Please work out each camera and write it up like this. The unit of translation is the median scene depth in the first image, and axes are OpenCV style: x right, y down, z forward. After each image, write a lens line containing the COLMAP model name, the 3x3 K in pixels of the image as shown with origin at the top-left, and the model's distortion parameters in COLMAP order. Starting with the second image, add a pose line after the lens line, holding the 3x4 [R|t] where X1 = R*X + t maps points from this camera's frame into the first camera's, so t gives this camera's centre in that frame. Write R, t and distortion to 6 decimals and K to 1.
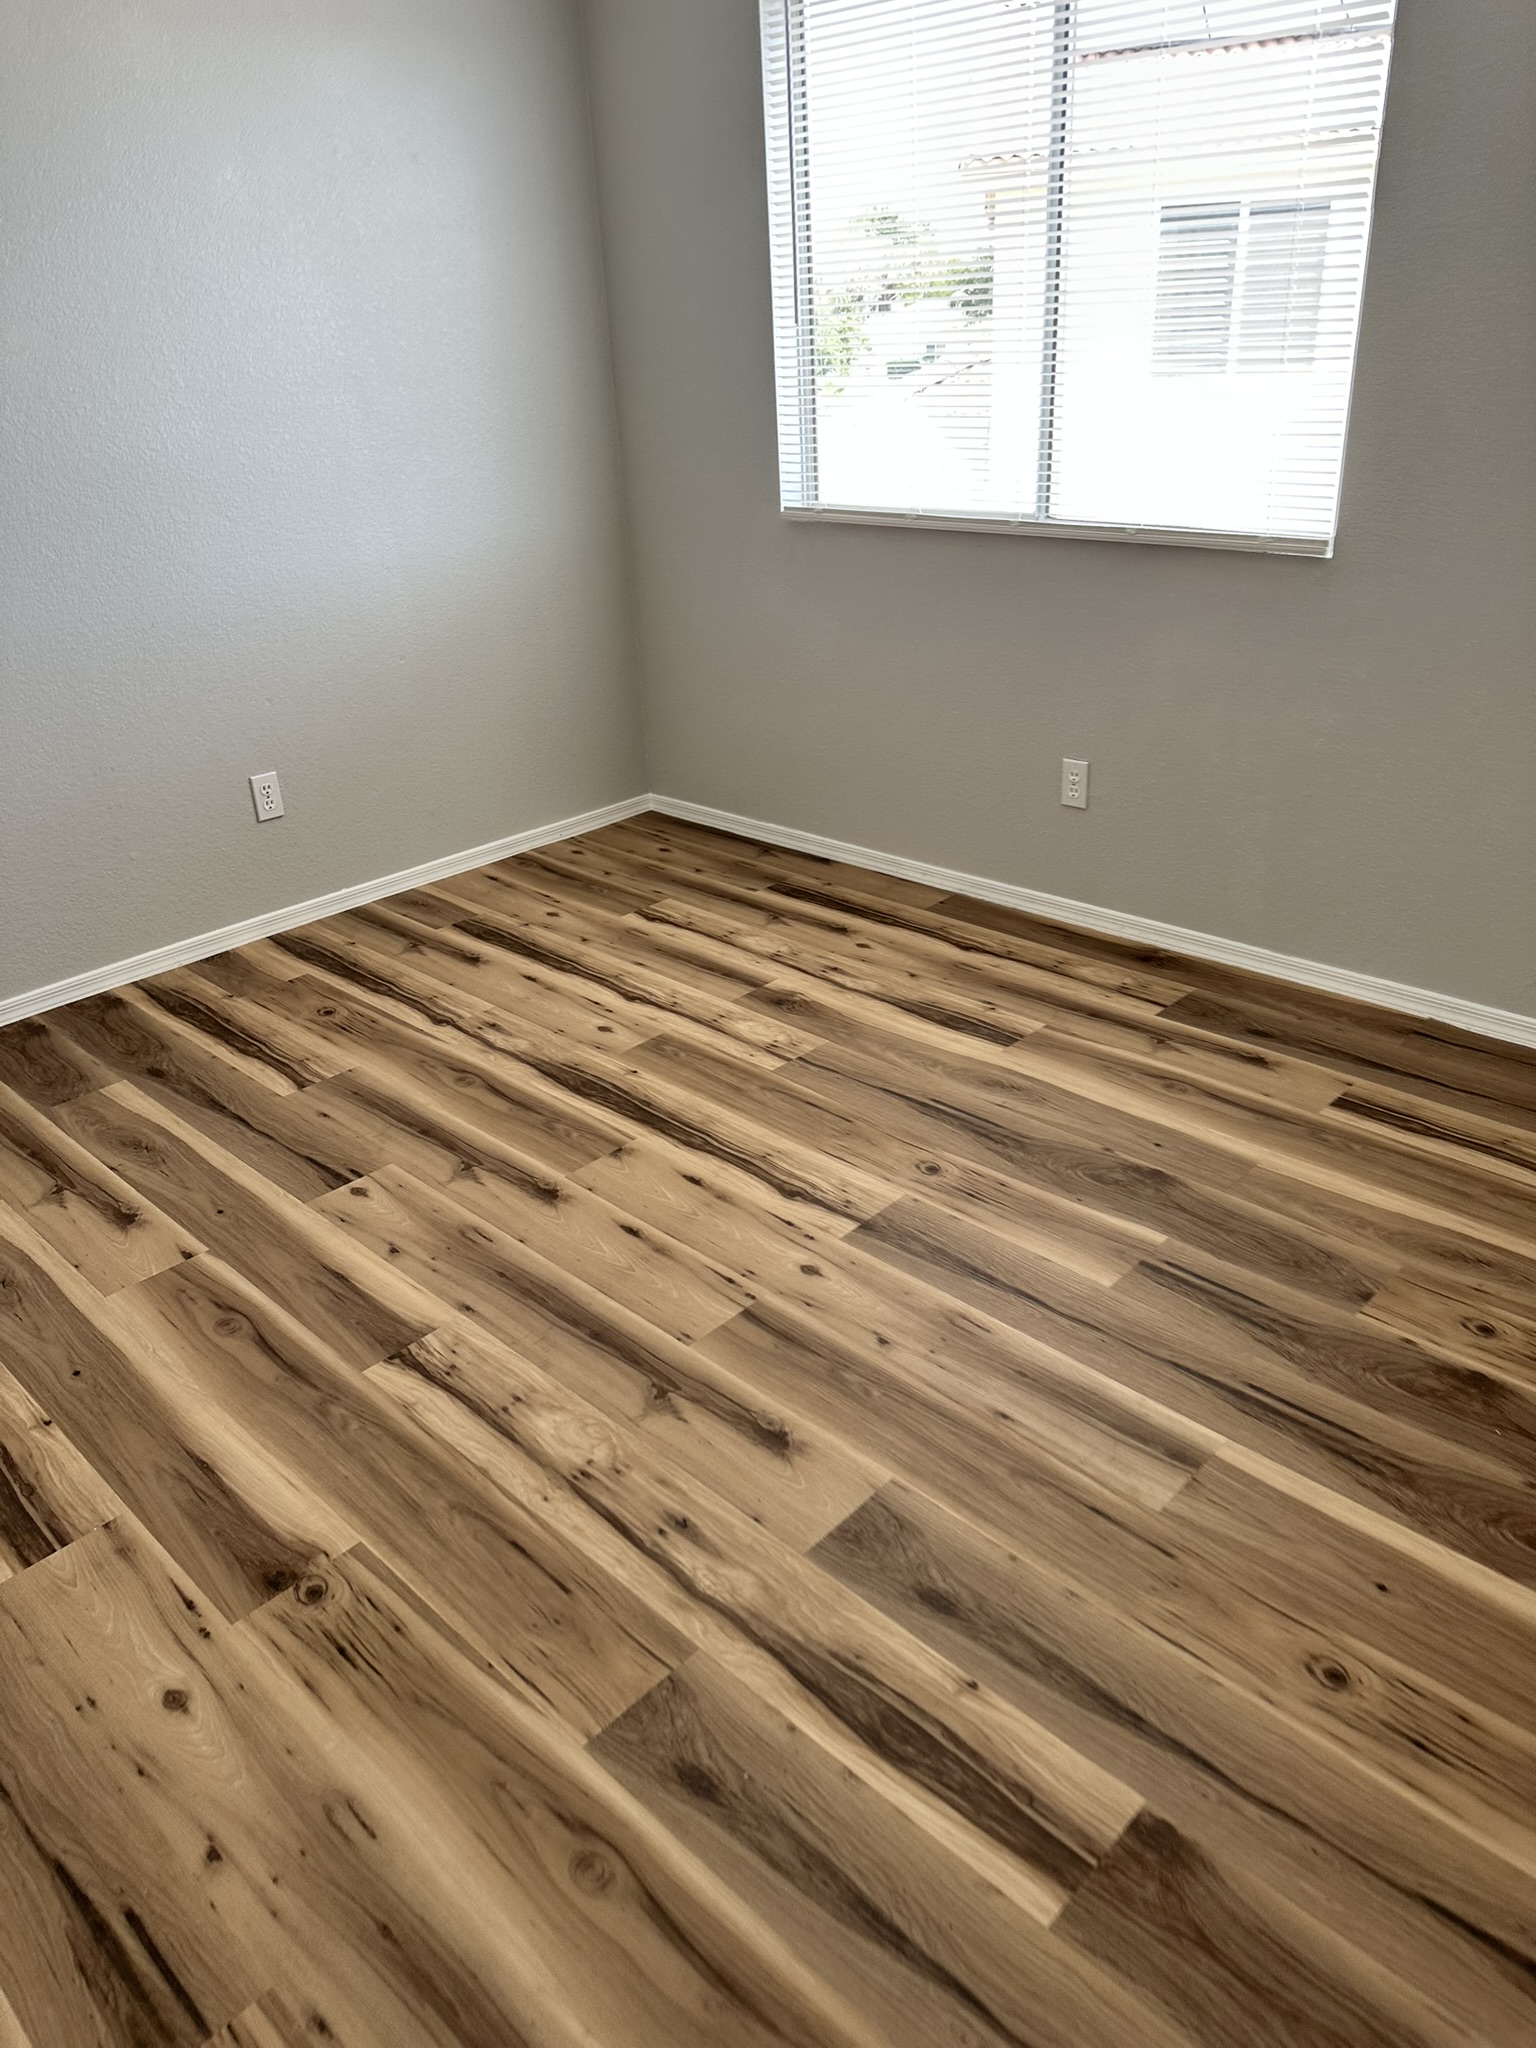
lens RADIAL K [[1433.3, 0, 733.3], [0, 1433.3, 1030.8], [0, 0, 1]] dist [0.182859, -0.397208]
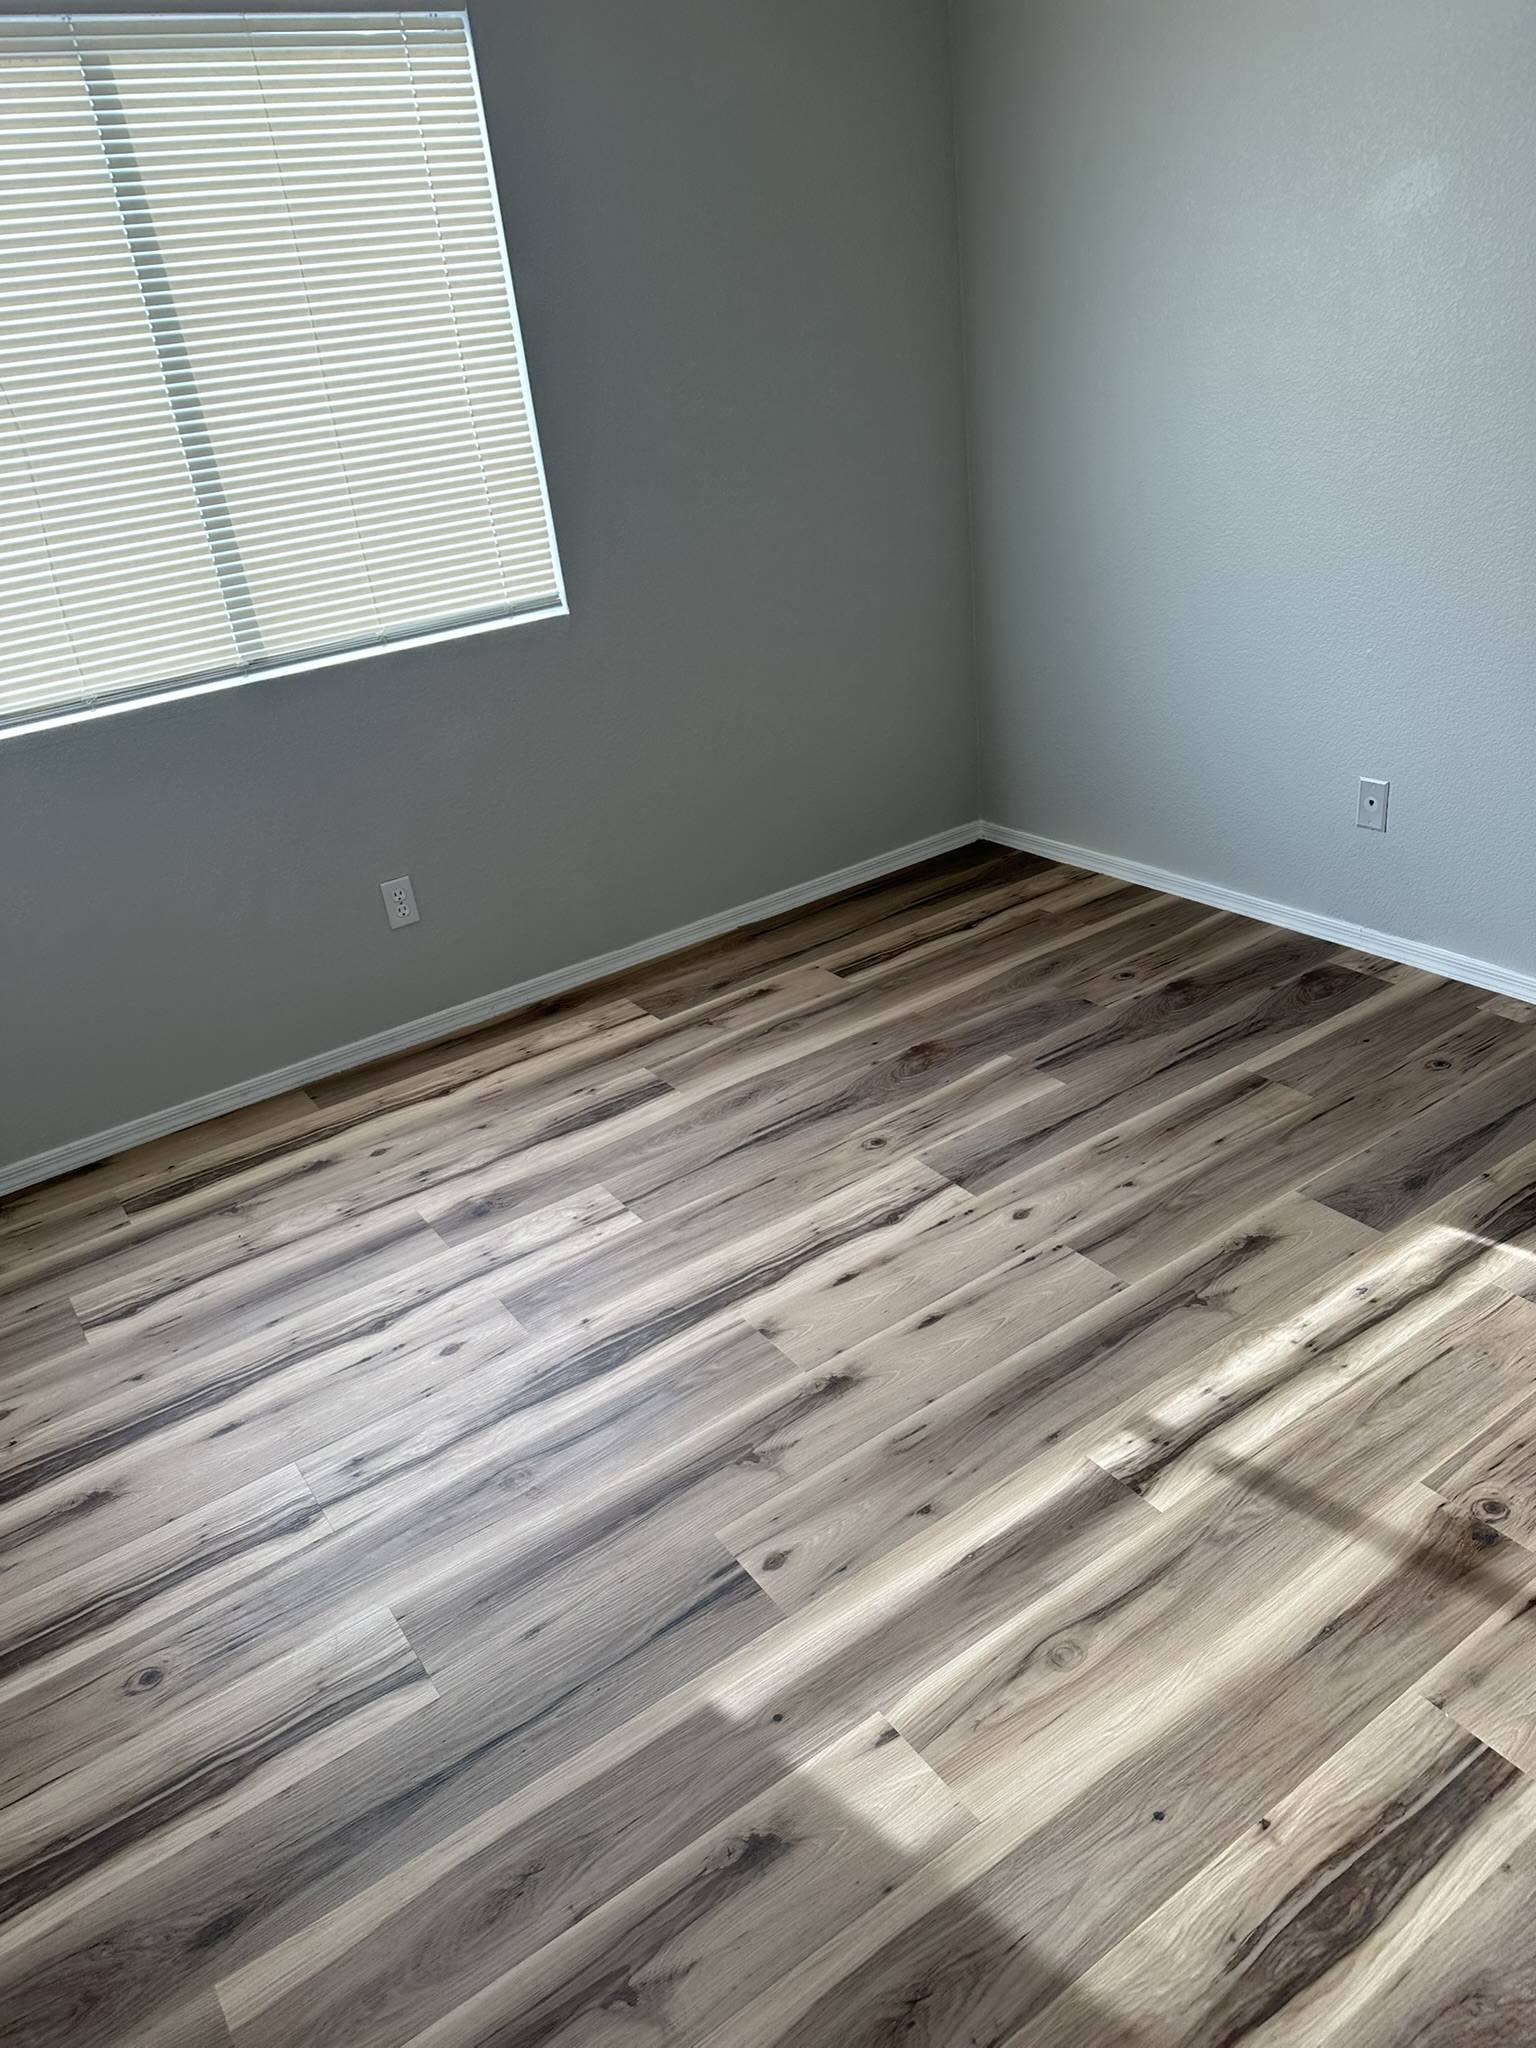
lens RADIAL K [[1439.3, 0, 768.0], [0, 1439.3, 1024.0], [0, 0, 1]] dist [0.107335, -0.176340]
pose [[0.185763, -0.417790, 0.889350, -0.816460], [0.521681, 0.808939, 0.271048, -0.317977], [-0.832671, 0.413606, 0.368224, 0.626001]]
